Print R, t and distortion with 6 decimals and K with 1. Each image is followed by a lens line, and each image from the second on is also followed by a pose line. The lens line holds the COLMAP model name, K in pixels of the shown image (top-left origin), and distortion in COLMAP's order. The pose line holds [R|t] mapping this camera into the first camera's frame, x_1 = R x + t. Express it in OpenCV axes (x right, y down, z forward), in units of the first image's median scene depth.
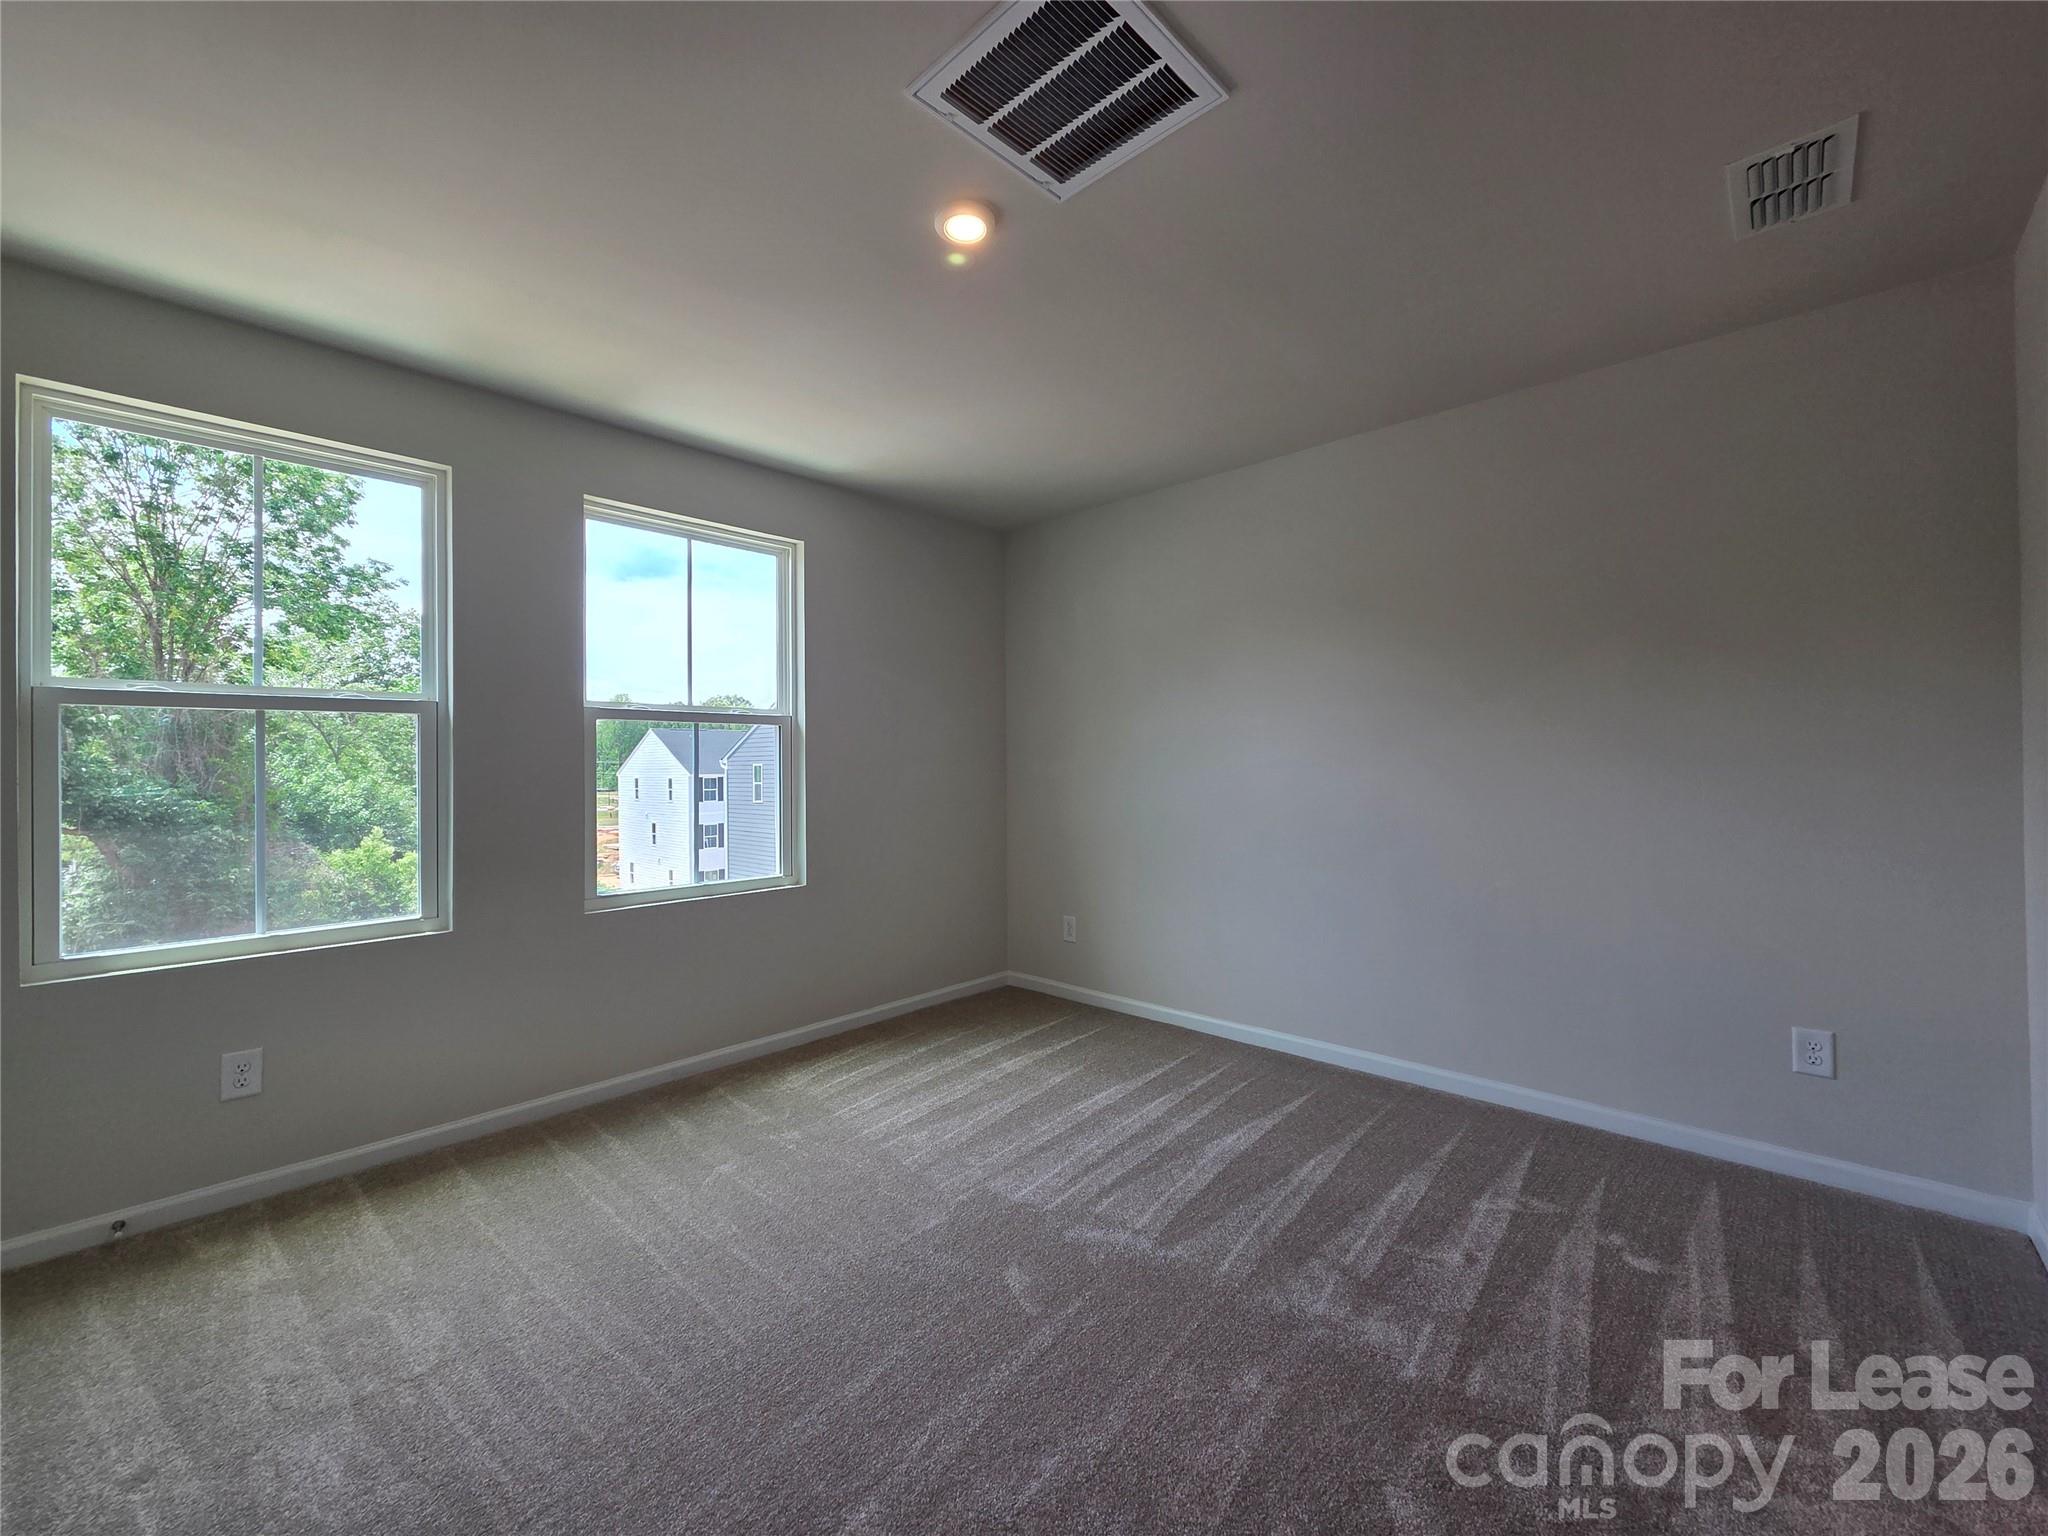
lens RADIAL K [[834.4, 0, 1031.6], [0, 834.4, 754.3], [0, 0, 1]] dist [0.001509, 0.000067]
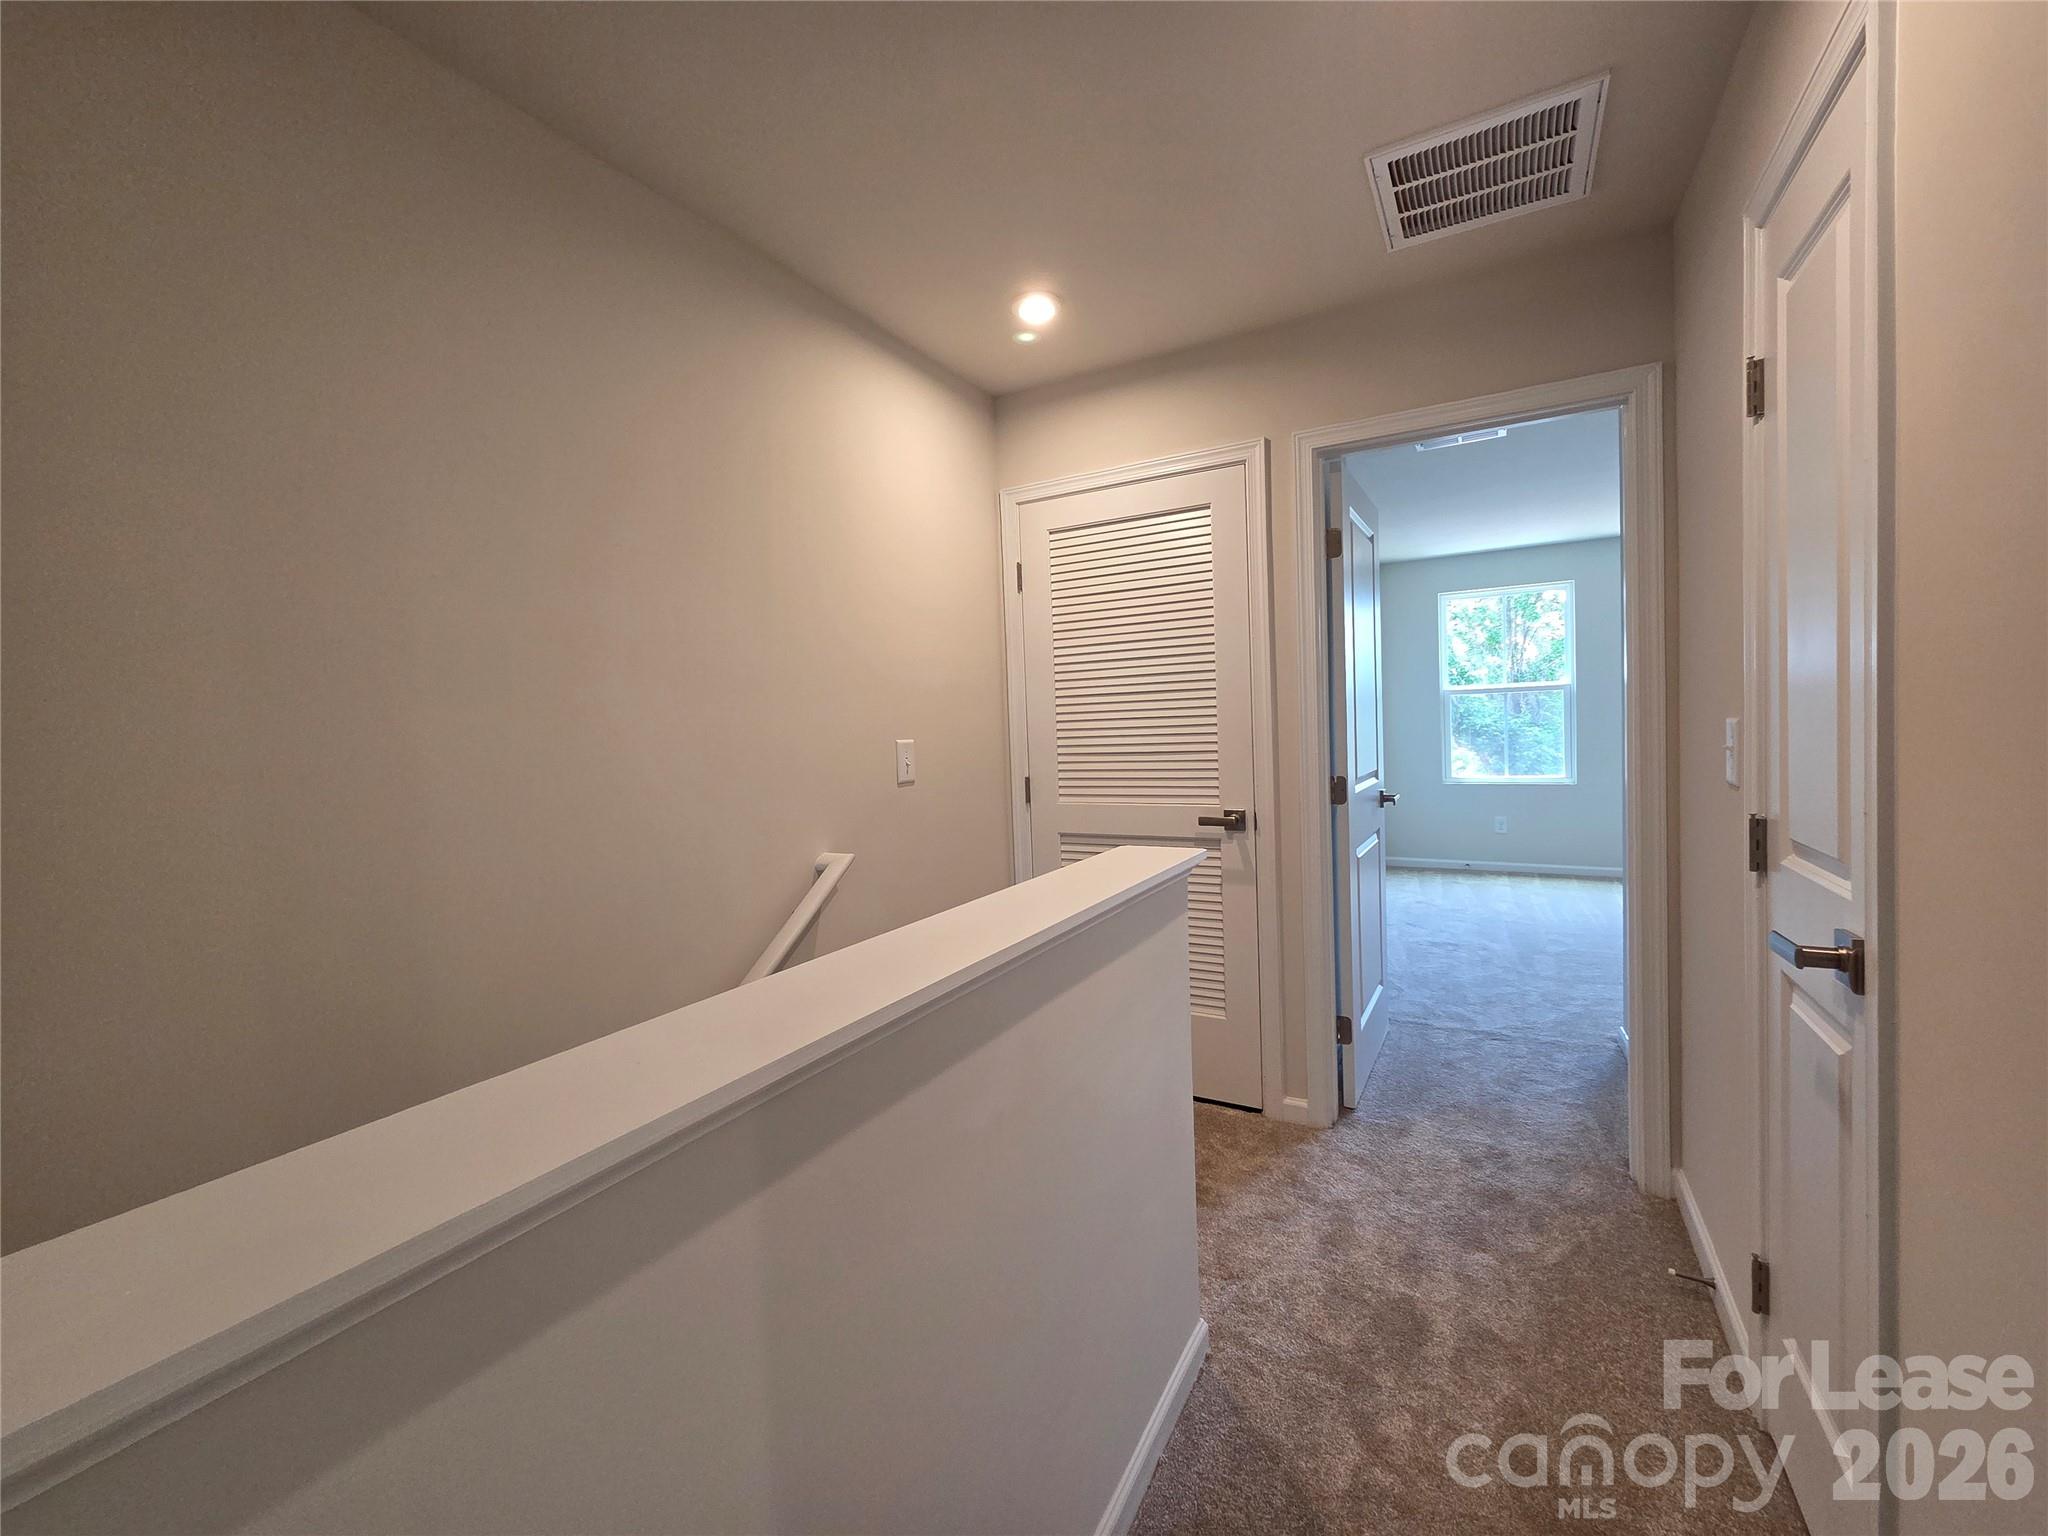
lens RADIAL K [[822.2, 0, 1030.3], [0, 822.2, 755.9], [0, 0, 1]] dist [-0.000489, -0.000038]
pose [[0.228221, 0.042191, -0.972695, 0.281412], [0.043882, 0.997600, 0.053567, -0.012636], [0.972620, -0.054909, 0.225822, -0.235142]]
